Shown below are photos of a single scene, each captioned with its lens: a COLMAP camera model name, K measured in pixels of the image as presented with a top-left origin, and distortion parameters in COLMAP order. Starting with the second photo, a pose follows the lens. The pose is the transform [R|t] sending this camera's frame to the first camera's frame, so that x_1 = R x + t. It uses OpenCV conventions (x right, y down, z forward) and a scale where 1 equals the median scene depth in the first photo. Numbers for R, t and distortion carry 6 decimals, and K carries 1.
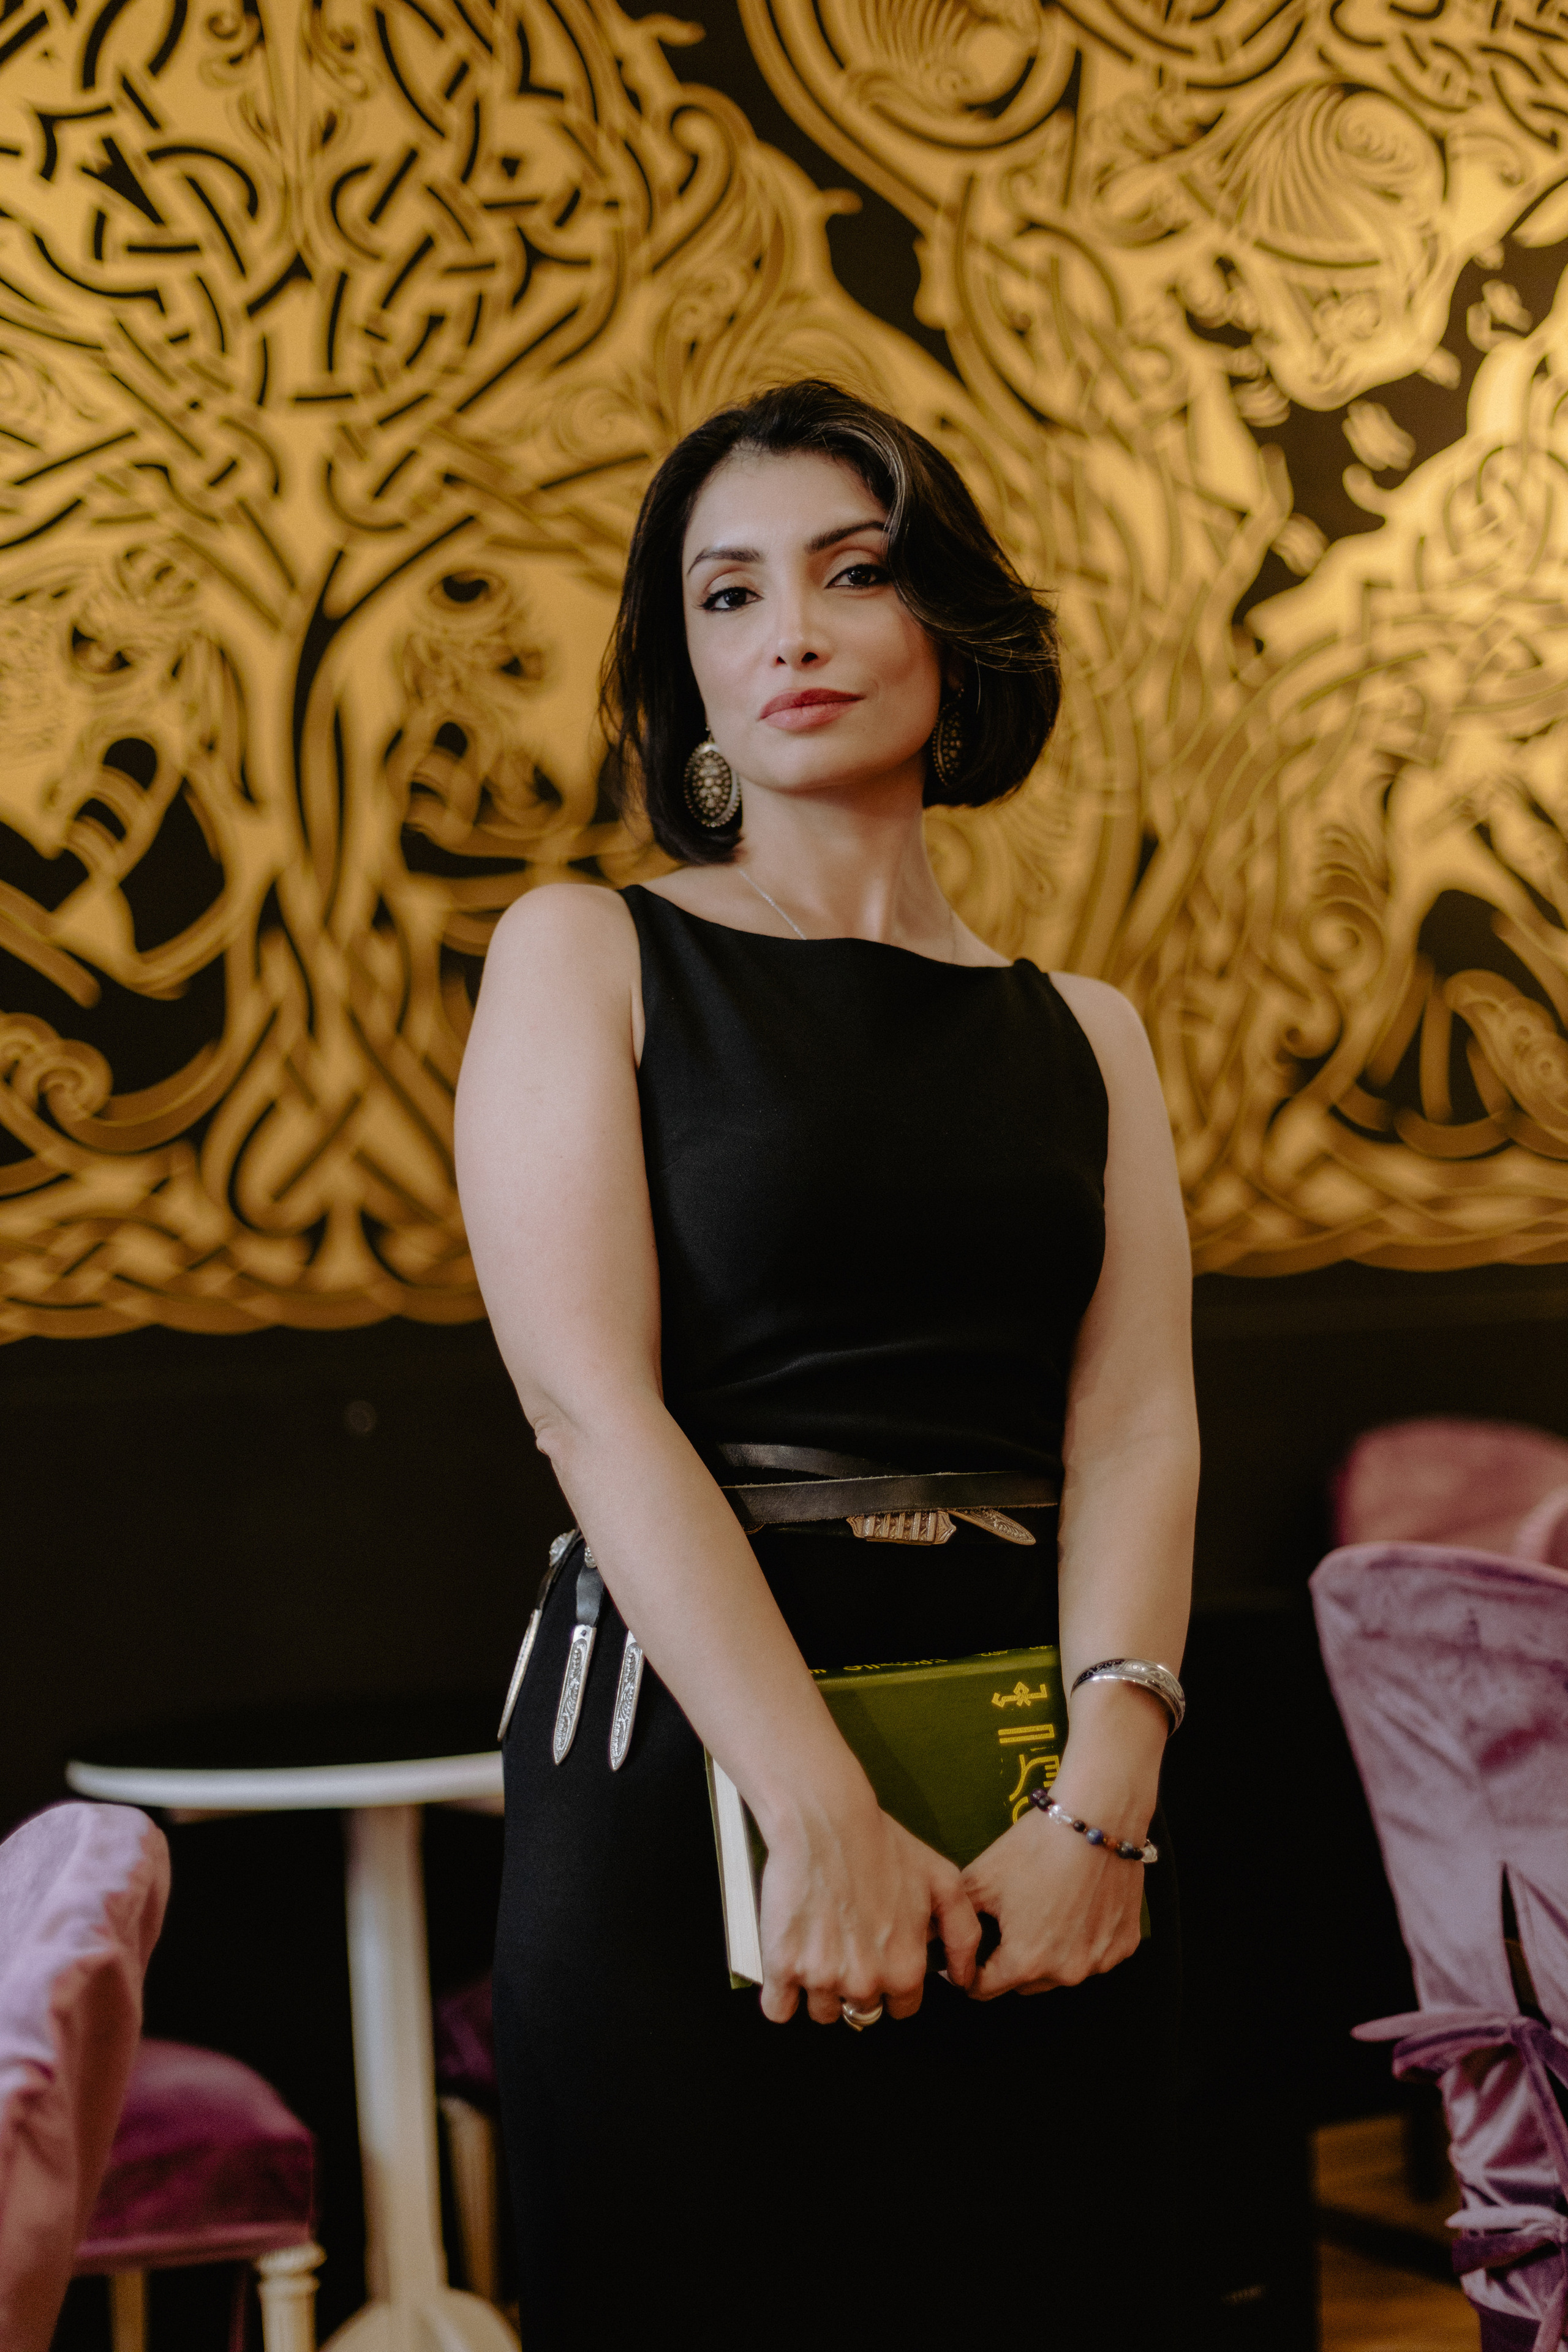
lens RADIAL K [[3473.1, 0, 792.5], [0, 3473.1, 1106.5], [0, 0, 1]] dist [-0.023065, -0.007442]
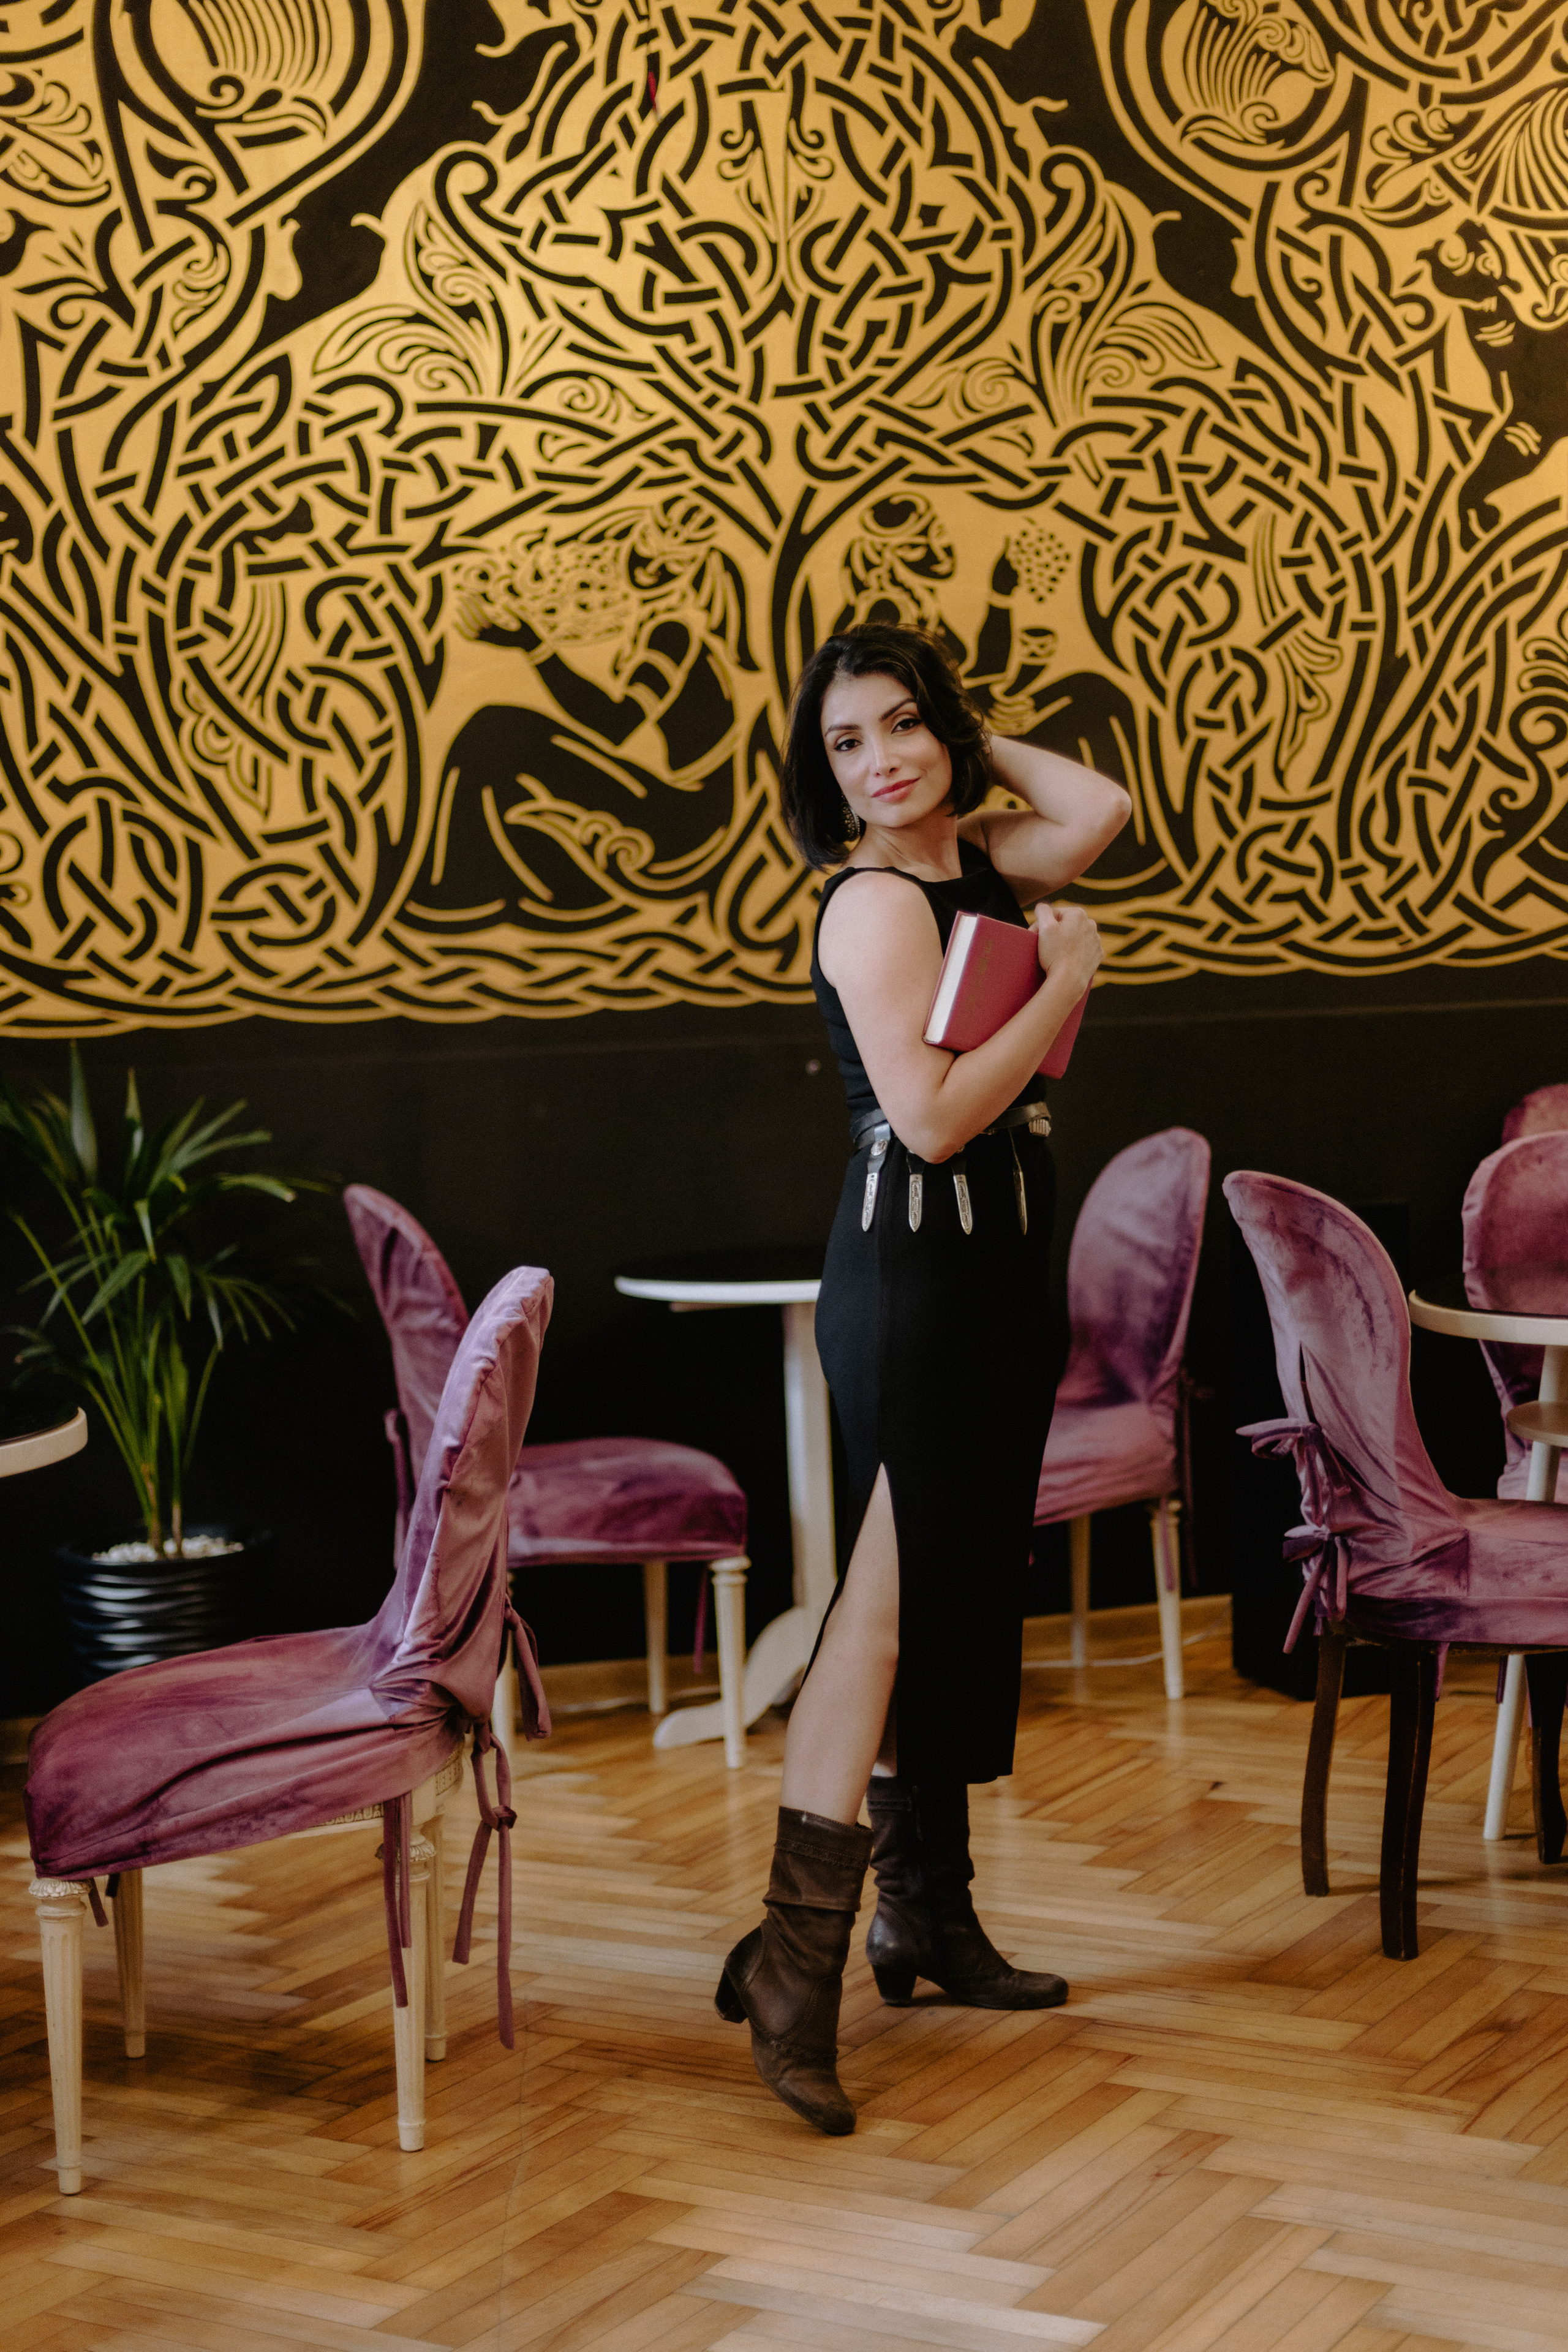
lens RADIAL K [[3641.7, 0, 771.5], [0, 3641.7, 1070.0], [0, 0, 1]] dist [-0.022424, -0.047808]
pose [[0.971711, 0.023352, -0.235015, 0.228605], [0.003122, 0.993742, 0.111652, -0.085984], [0.236152, -0.109227, 0.965558, -0.552026]]
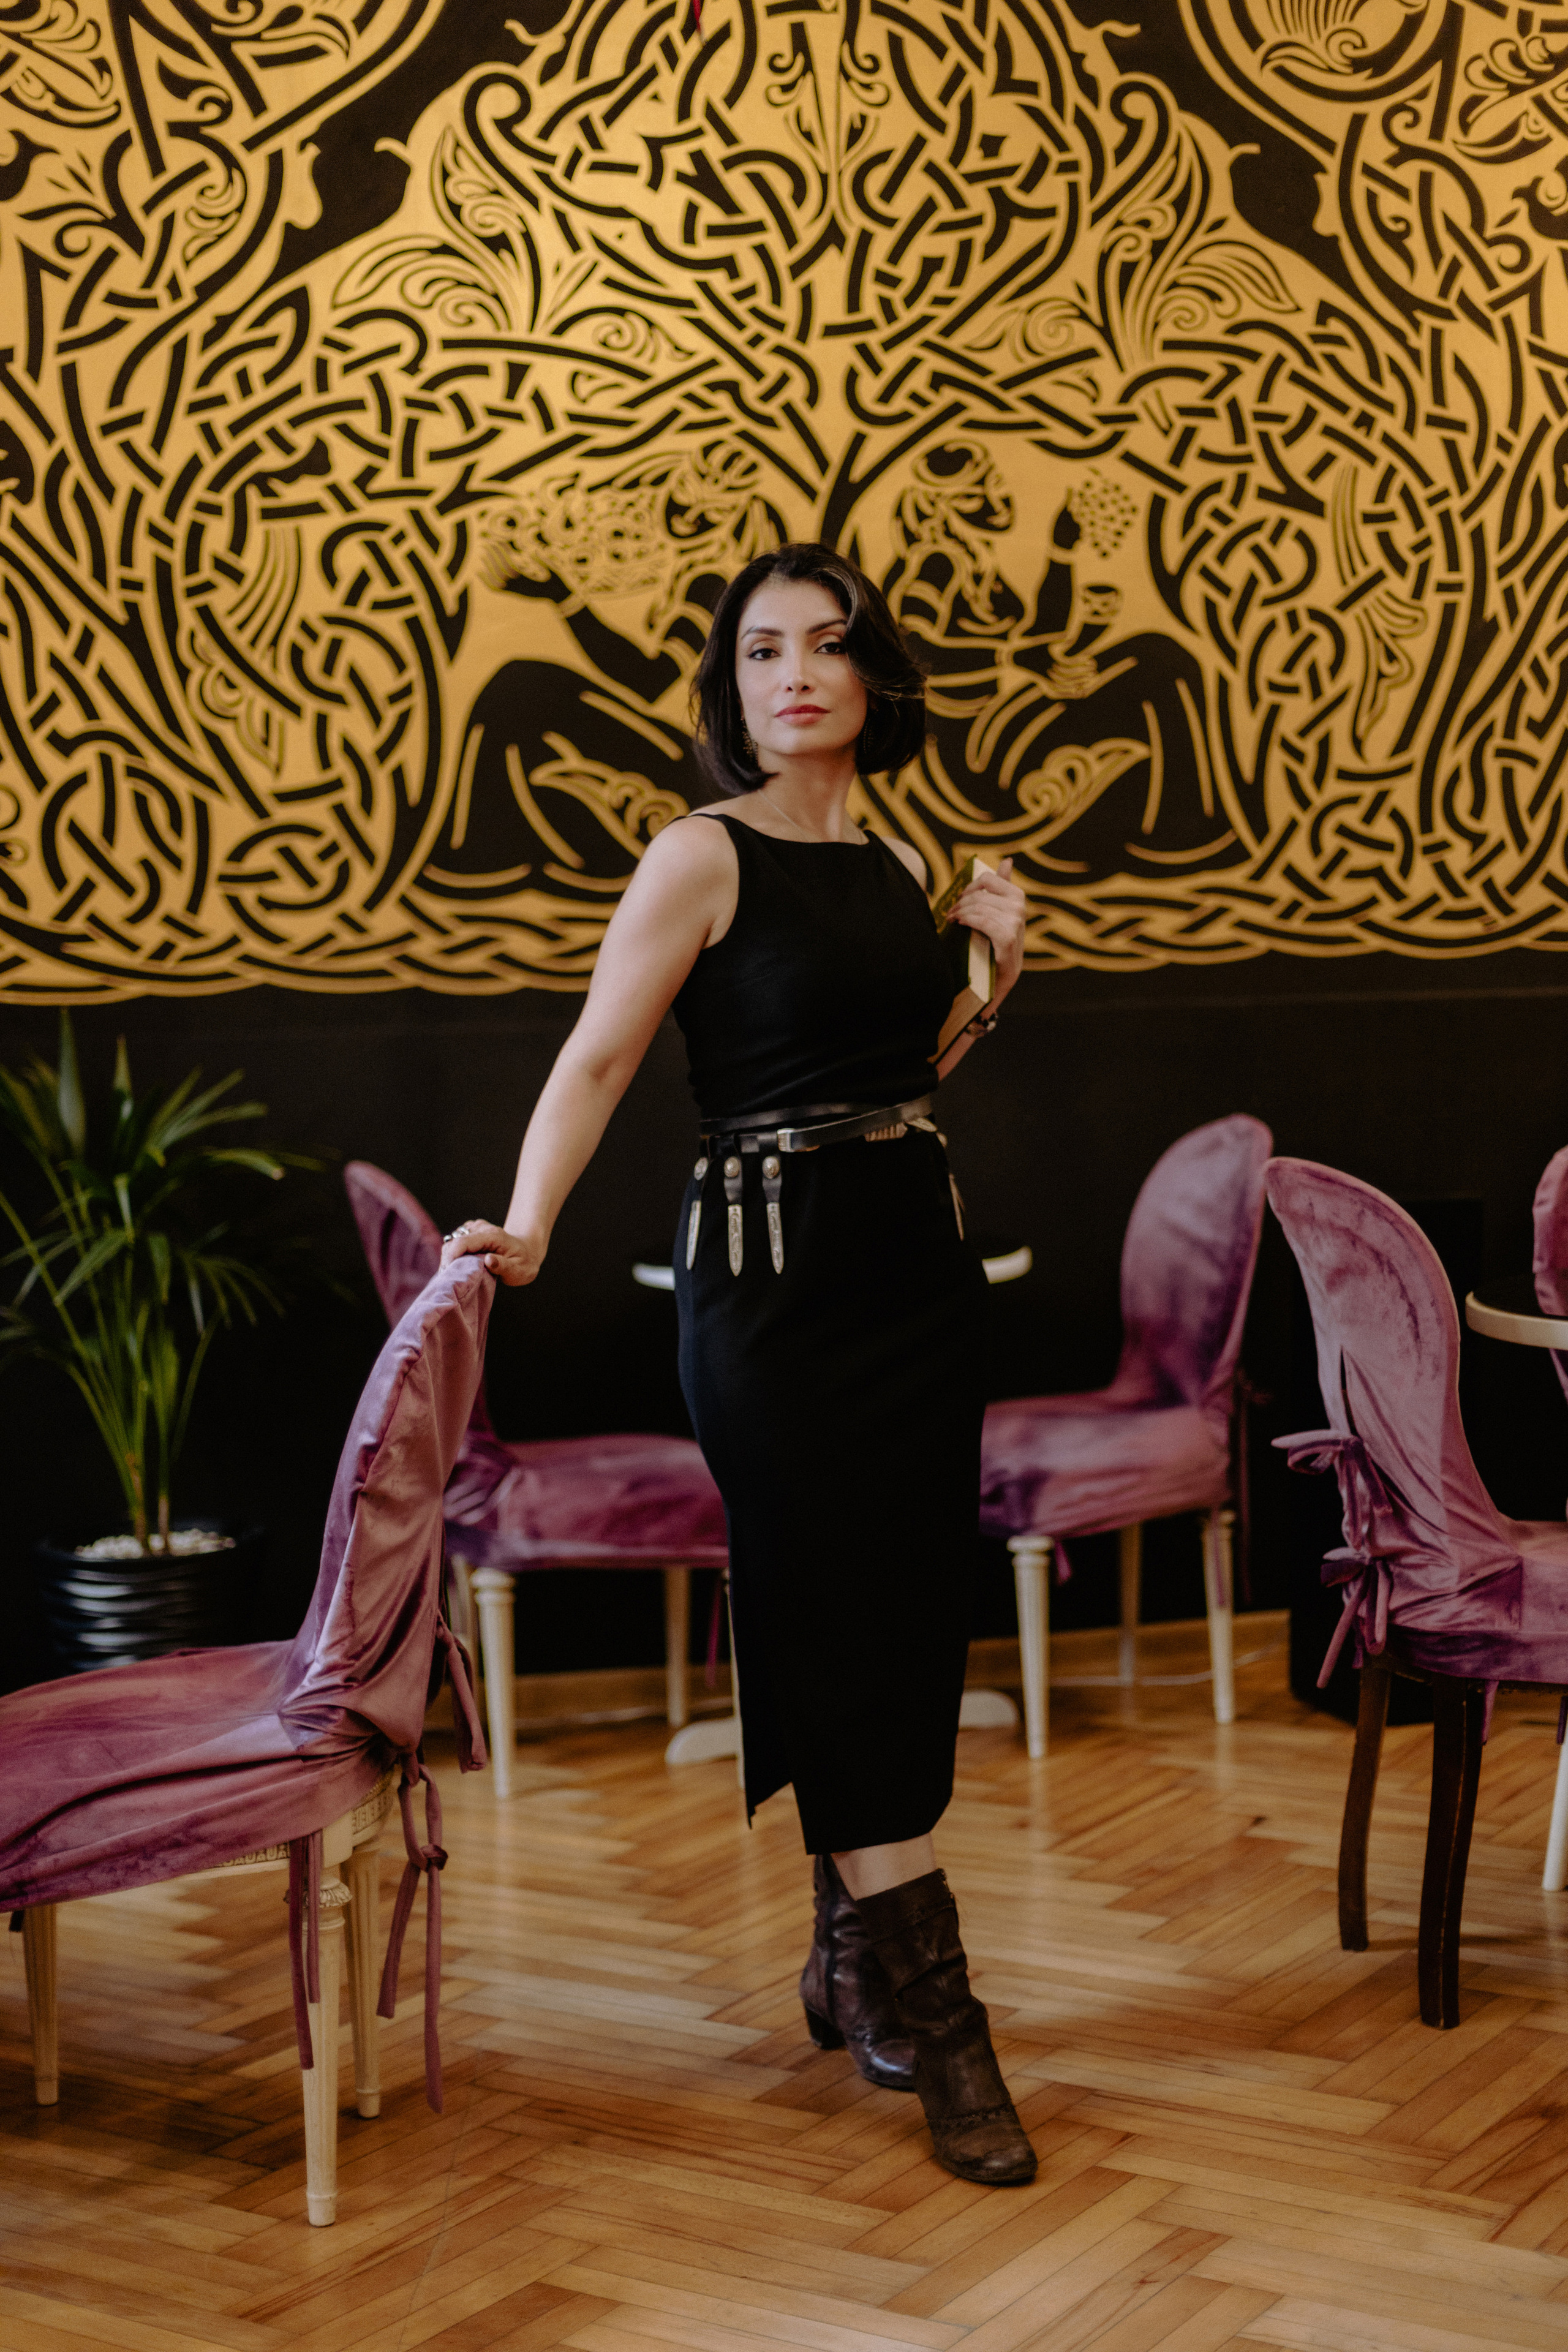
lens RADIAL K [[3473.1, 0, 792.5], [0, 3473.1, 1106.5], [0, 0, 1]] dist [-0.023065, -0.007442]
pose [[0.960497, 0.038714, -0.275585, 0.244073], [-0.005133, 0.992573, 0.121544, -0.059799], [0.278244, -0.115328, 0.953562, -0.394068]]
